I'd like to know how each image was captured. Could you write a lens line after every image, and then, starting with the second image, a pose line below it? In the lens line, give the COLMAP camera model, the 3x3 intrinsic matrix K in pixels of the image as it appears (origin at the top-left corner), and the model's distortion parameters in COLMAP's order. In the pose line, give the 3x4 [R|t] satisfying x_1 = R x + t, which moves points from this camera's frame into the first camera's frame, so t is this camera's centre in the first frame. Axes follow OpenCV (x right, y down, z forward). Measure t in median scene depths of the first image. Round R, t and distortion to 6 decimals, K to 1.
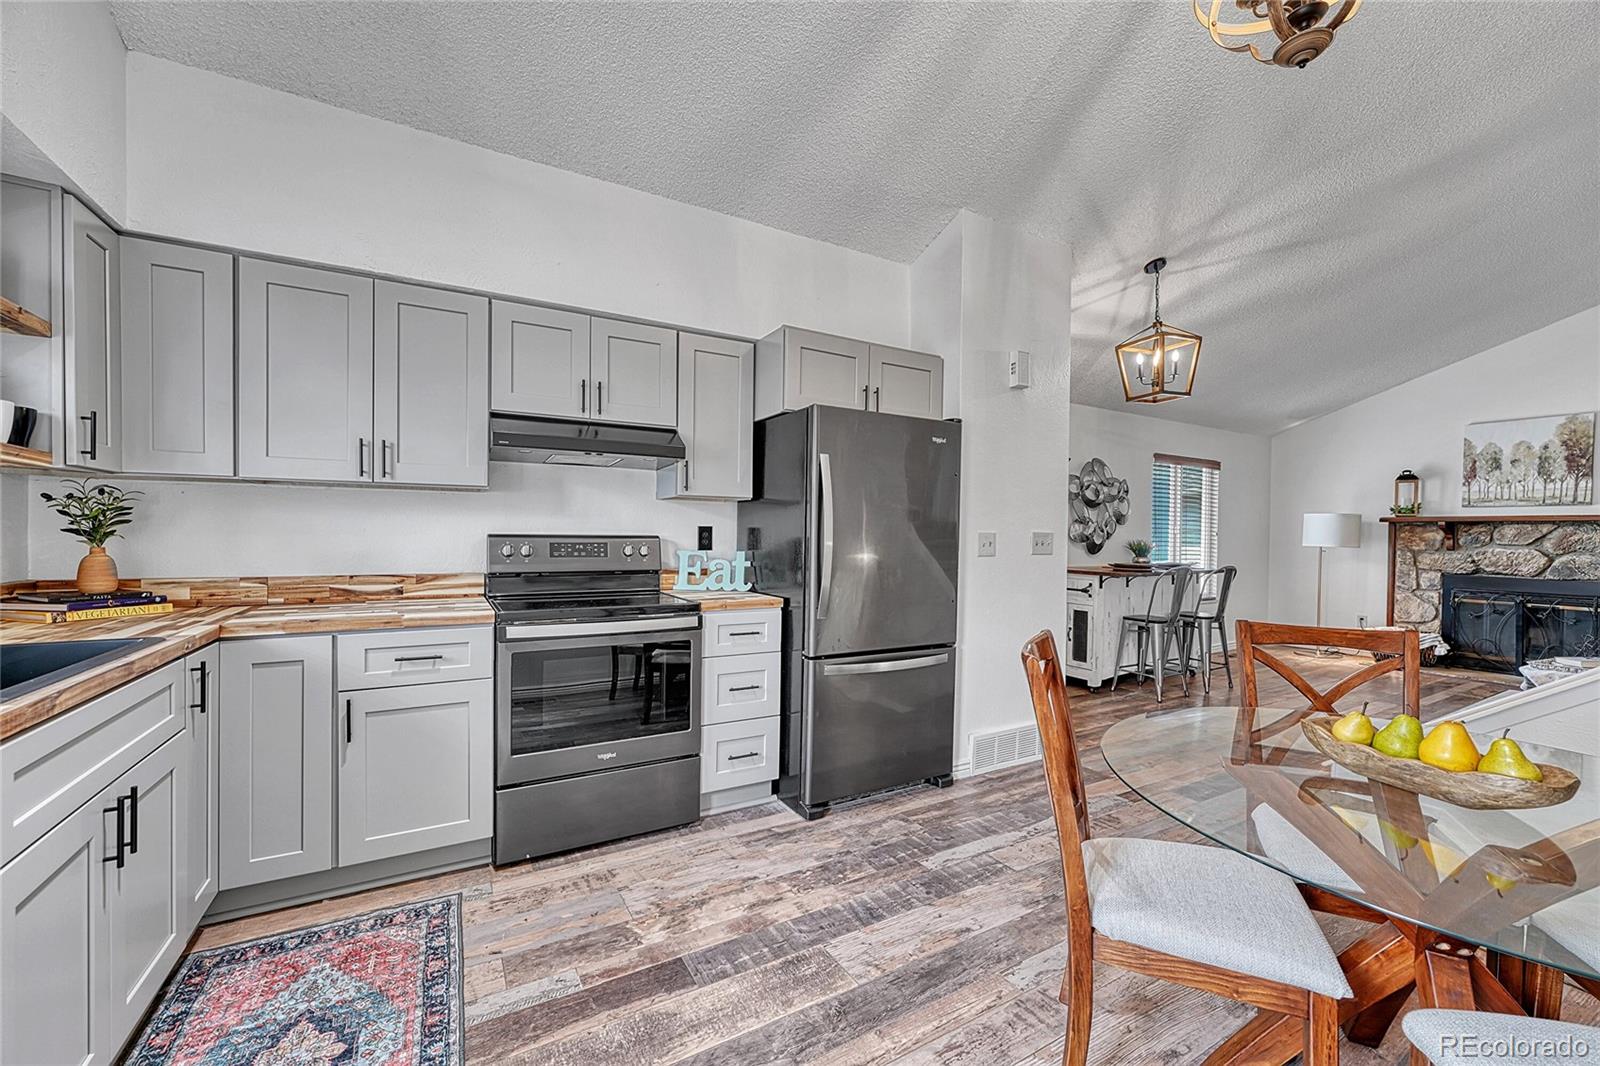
lens RADIAL K [[636.9, 0, 797.4], [0, 636.9, 537.6], [0, 0, 1]] dist [0.000685, 0.000132]
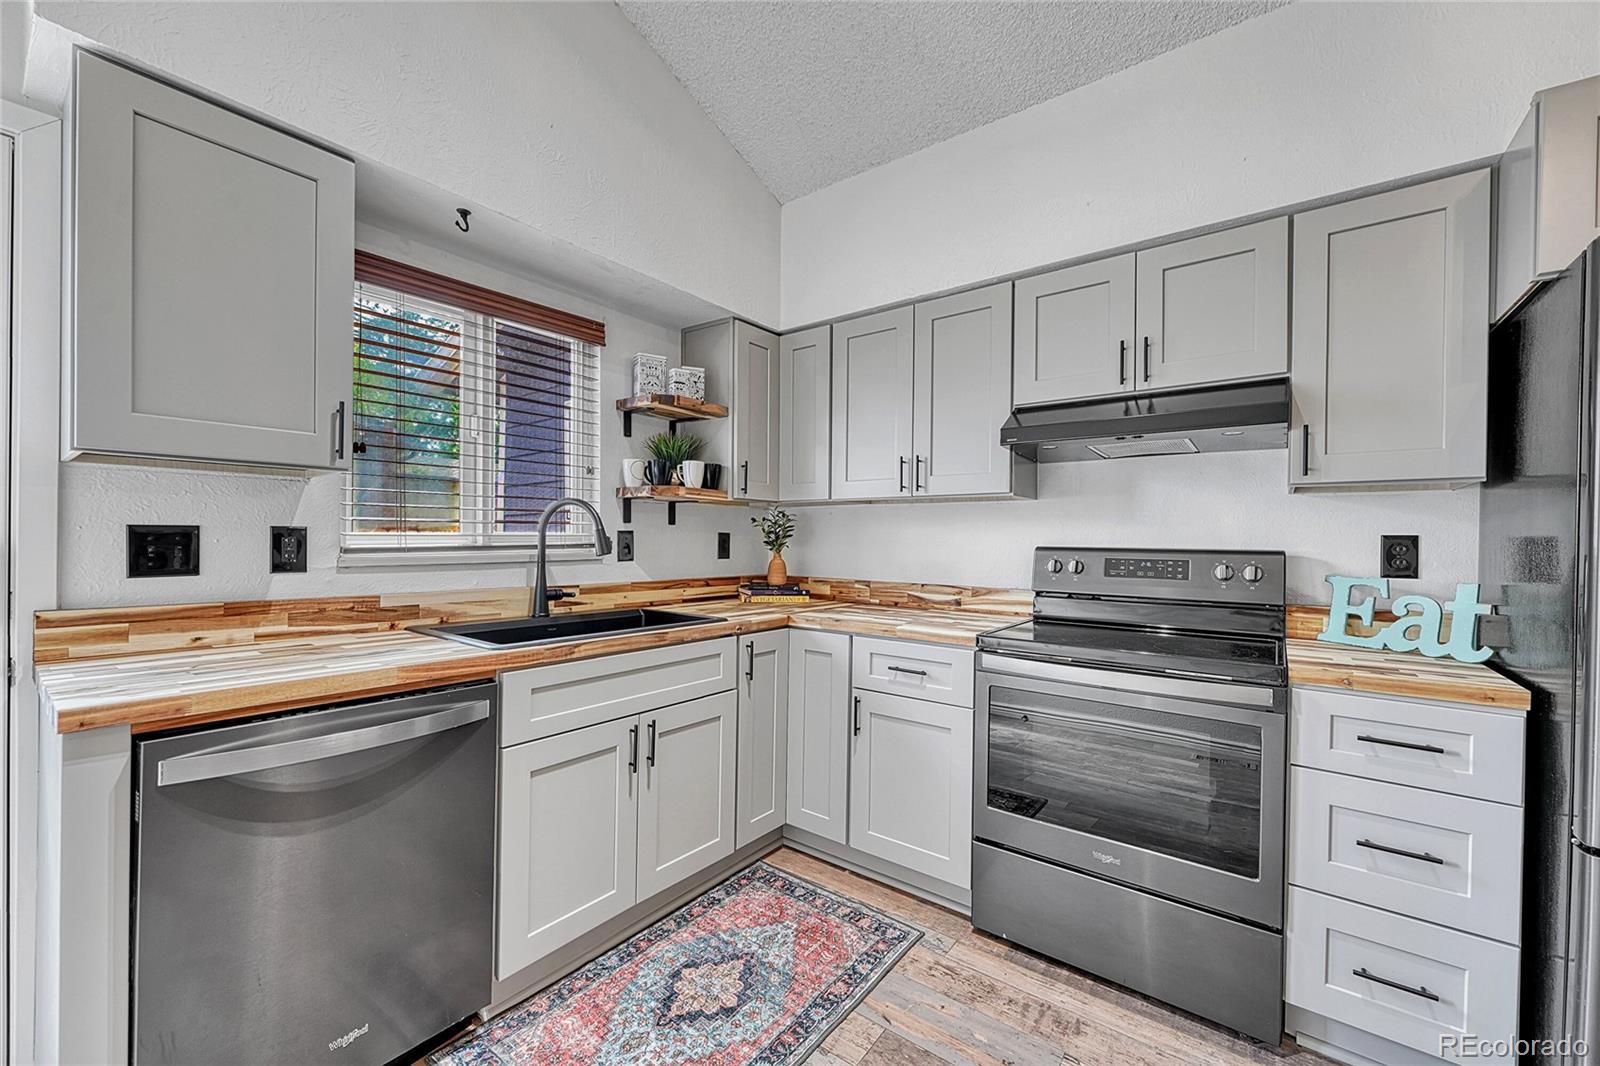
lens RADIAL K [[636.9, 0, 803.3], [0, 636.9, 539.4], [0, 0, 1]] dist [0.000685, 0.000132]
pose [[0.393276, -0.006400, -0.919398, 0.235113], [-0.013186, 0.999834, -0.012600, -0.000204], [0.919326, 0.017078, 0.393126, 0.423974]]
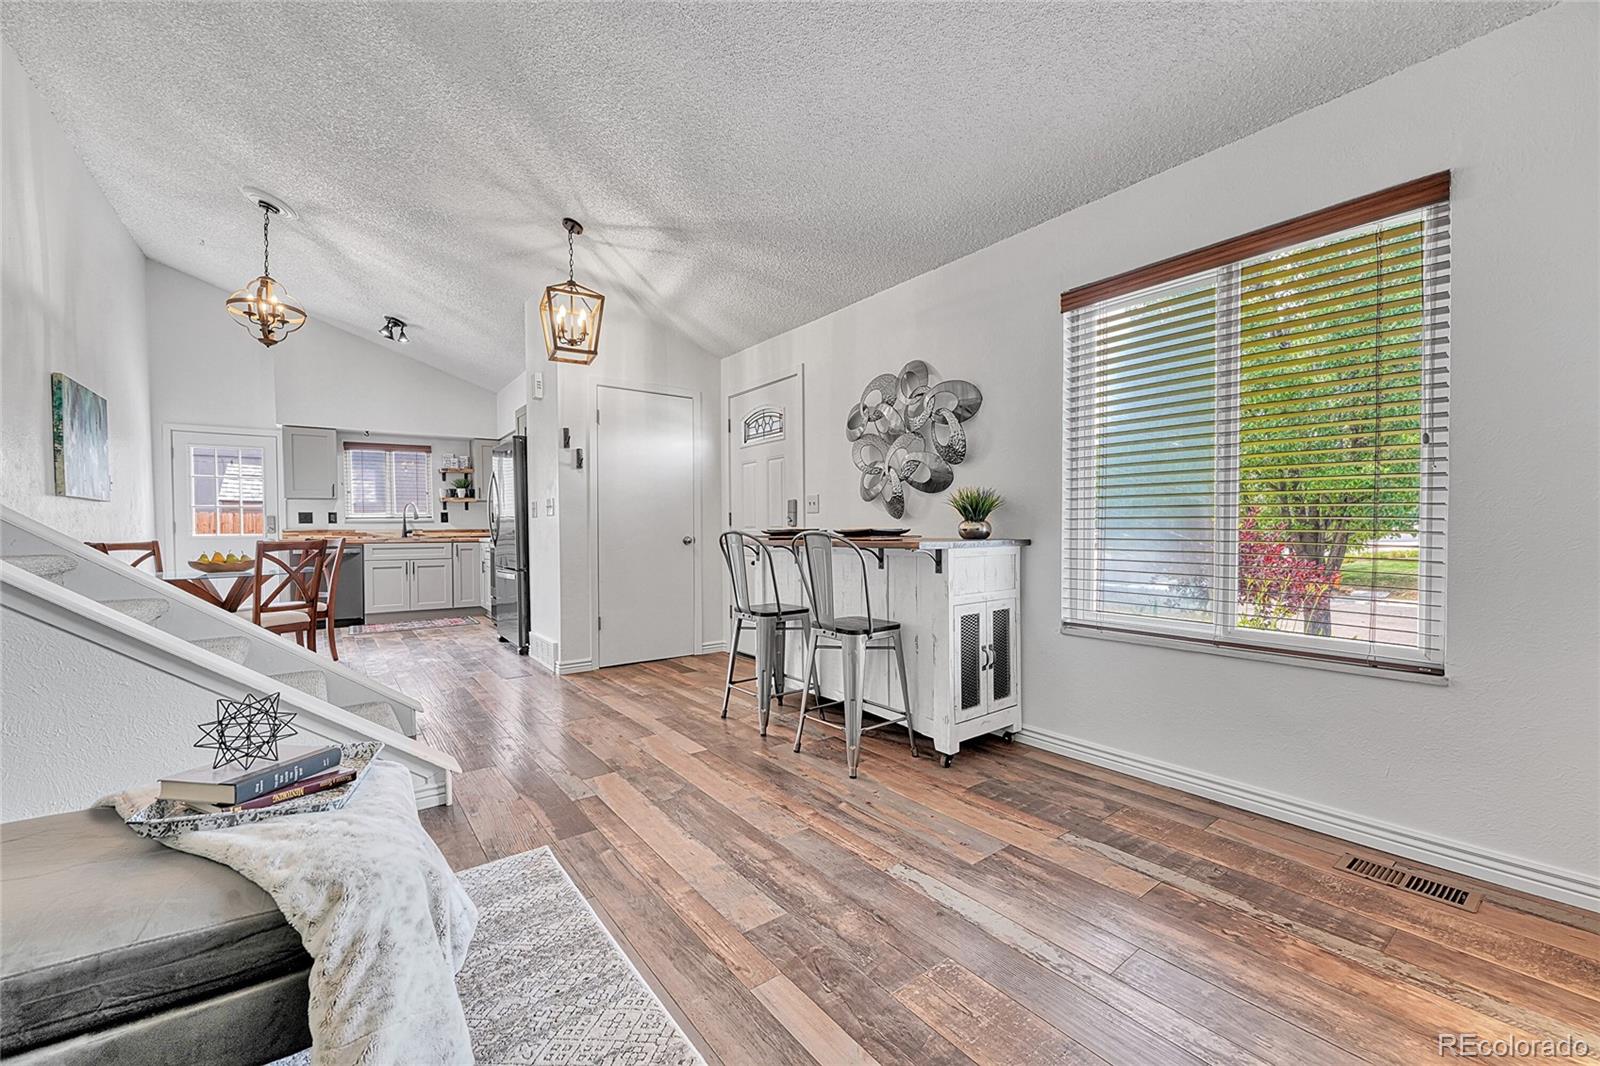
lens RADIAL K [[636.9, 0, 792.7], [0, 636.9, 532.0], [0, 0, 1]] dist [0.000685, 0.000132]
pose [[0.125194, 0.005680, -0.992116, 2.684231], [-0.005794, 0.999971, 0.004994, 0.050947], [0.992115, 0.005123, 0.125223, 2.006543]]
